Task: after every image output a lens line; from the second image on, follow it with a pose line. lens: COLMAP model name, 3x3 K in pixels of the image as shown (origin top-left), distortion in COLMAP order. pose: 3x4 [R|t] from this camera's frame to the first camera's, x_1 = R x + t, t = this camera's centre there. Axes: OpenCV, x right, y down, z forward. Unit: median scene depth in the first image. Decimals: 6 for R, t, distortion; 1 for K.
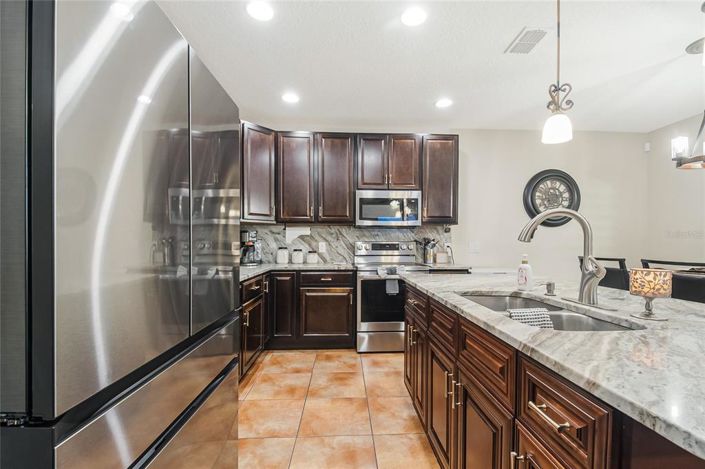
lens RADIAL K [[307.6, 0, 356.0], [0, 307.6, 245.3], [0, 0, 1]] dist [0.014914, -0.017902]
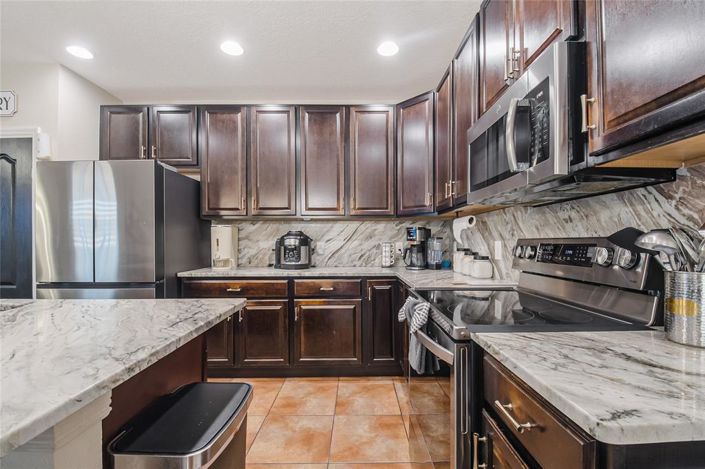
lens RADIAL K [[307.6, 0, 356.0], [0, 307.6, 245.3], [0, 0, 1]] dist [0.014914, -0.017902]
pose [[-0.032453, 0.005287, -0.999459, 0.483909], [-0.003220, 0.999980, 0.005395, -0.006312], [0.999468, 0.003393, -0.032435, 0.849945]]
